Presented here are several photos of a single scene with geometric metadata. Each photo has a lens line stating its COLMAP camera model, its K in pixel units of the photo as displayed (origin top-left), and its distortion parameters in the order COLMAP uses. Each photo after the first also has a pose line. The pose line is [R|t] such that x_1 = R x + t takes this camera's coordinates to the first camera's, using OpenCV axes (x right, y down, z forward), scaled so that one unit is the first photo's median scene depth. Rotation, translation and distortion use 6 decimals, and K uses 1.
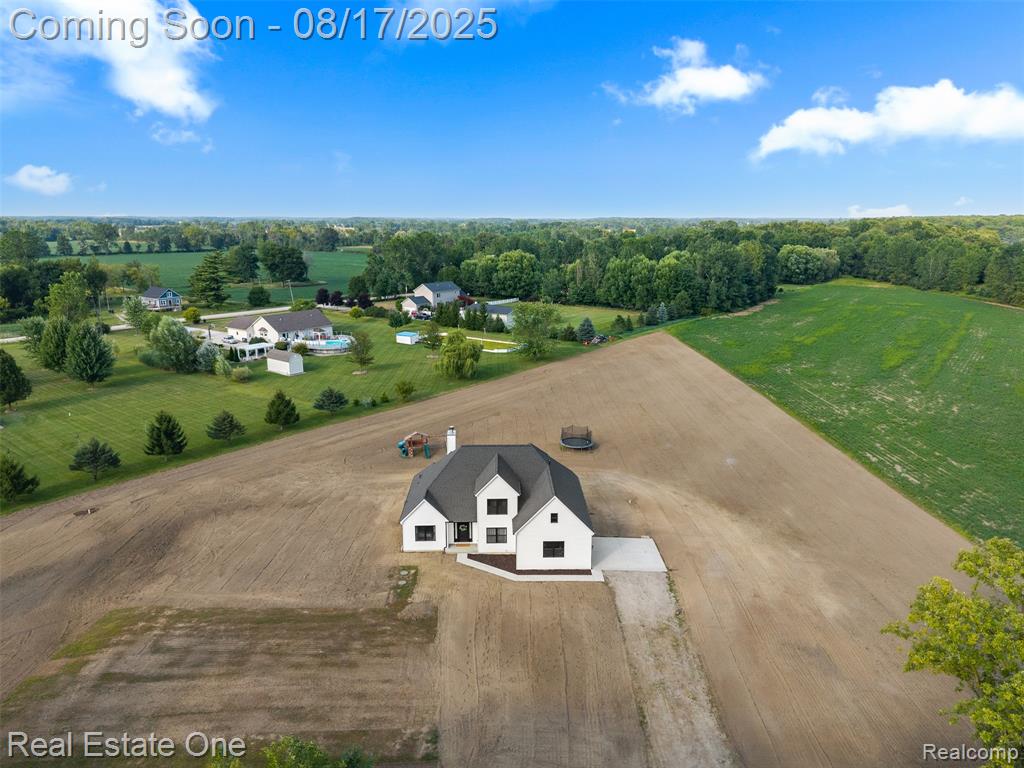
lens RADIAL K [[679.2, 0, 512.0], [0, 679.2, 384.0], [0, 0, 1]] dist [0.053850, -0.086665]
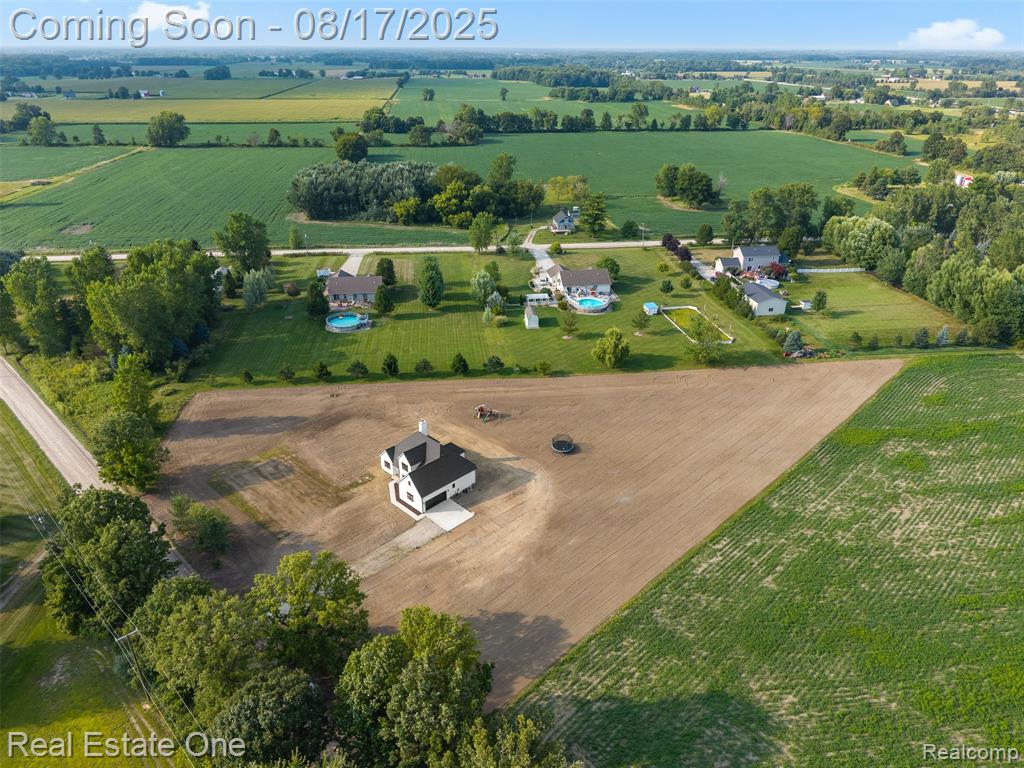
lens RADIAL K [[672.0, 0, 512.0], [0, 672.0, 384.0], [0, 0, 1]] dist [0.033388, -0.017709]
pose [[0.701699, 0.316286, -0.638422, 1.415873], [-0.170908, 0.944624, 0.280137, -0.678148], [0.691671, -0.087460, 0.716897, -0.213777]]
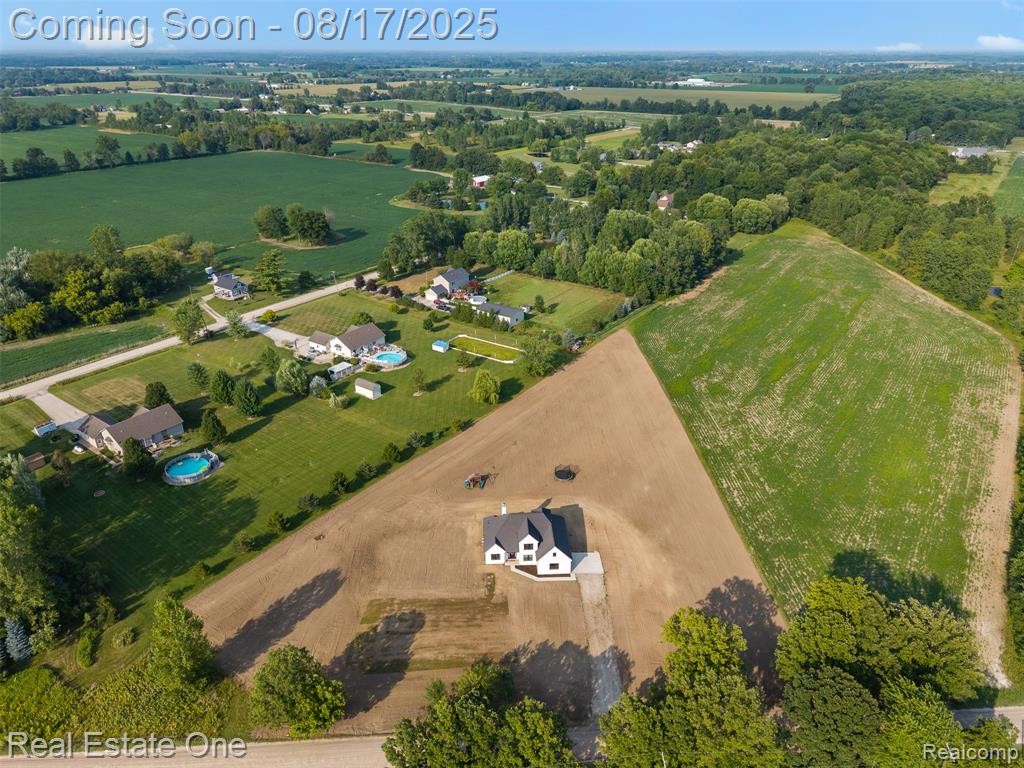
lens RADIAL K [[679.2, 0, 512.0], [0, 679.2, 384.0], [0, 0, 1]] dist [0.053850, -0.086665]
pose [[0.999591, -0.016609, 0.023287, -0.117127], [0.011332, 0.977480, 0.210726, -0.798696], [-0.026262, -0.210375, 0.977268, -1.045811]]
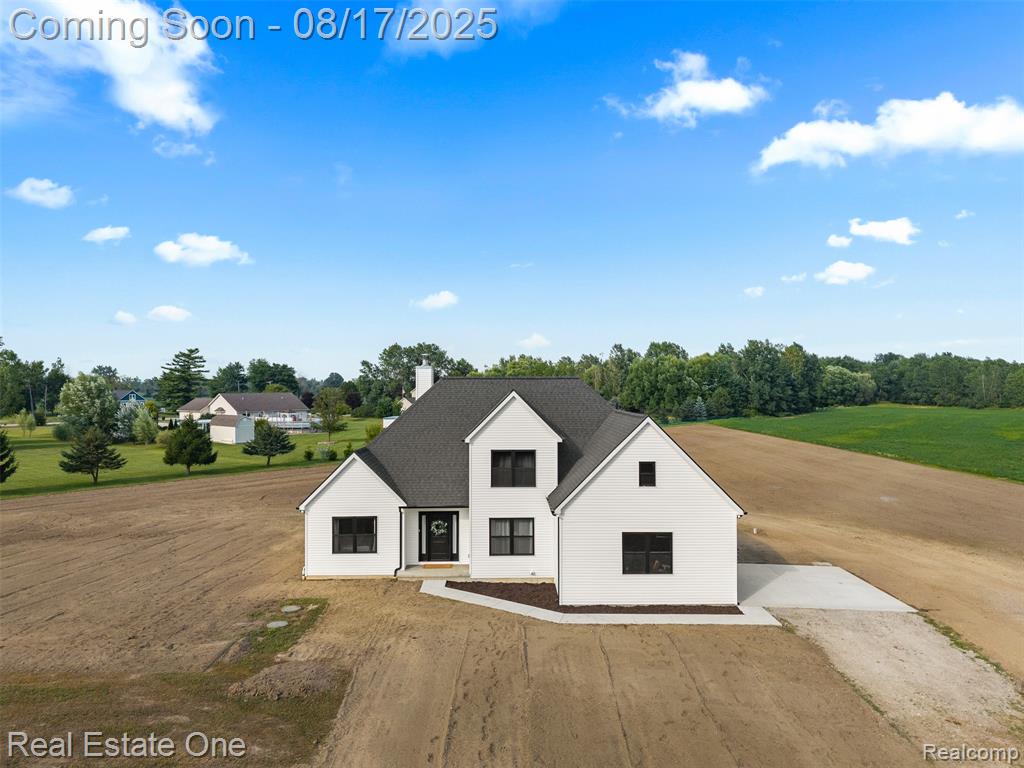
lens RADIAL K [[686.0, 0, 512.0], [0, 686.0, 384.0], [0, 0, 1]] dist [0.012580, -0.004853]
pose [[0.999952, -0.001264, -0.009671, -0.017962], [-0.001065, 0.971482, -0.237112, 0.232088], [0.009695, 0.237112, 0.971434, 0.536248]]
